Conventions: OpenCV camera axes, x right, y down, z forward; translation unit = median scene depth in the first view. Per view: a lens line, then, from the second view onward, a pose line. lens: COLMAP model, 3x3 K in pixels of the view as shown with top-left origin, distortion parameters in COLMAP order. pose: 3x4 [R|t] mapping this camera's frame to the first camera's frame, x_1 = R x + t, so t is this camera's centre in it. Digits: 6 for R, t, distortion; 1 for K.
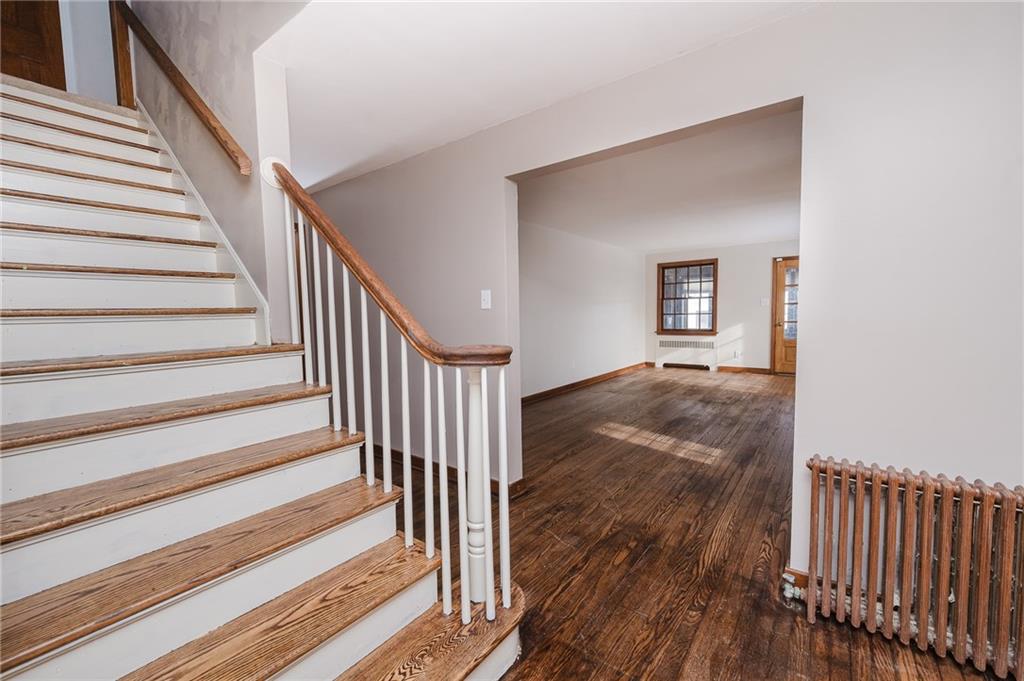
lens RADIAL K [[406.9, 0, 514.4], [0, 406.9, 339.7], [0, 0, 1]] dist [-0.002612, -0.000019]
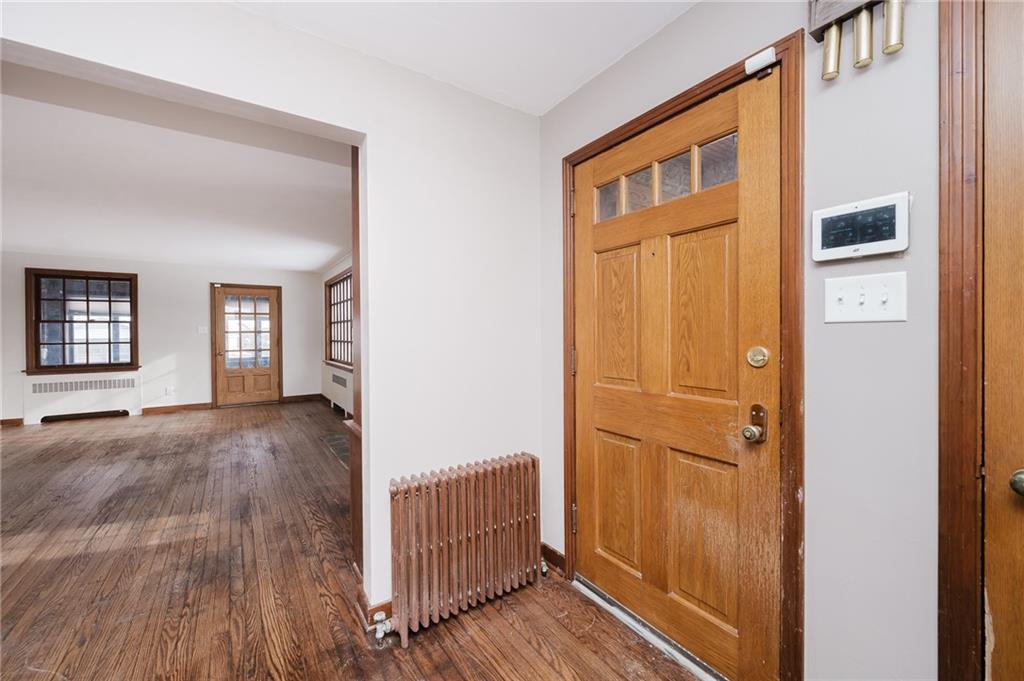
lens RADIAL K [[406.9, 0, 514.4], [0, 406.9, 339.7], [0, 0, 1]] dist [-0.002612, -0.000019]
pose [[0.319798, 0.002889, 0.947481, -0.054010], [0.063676, 0.997669, -0.024535, -0.010359], [-0.945344, 0.068178, 0.318869, 0.134296]]
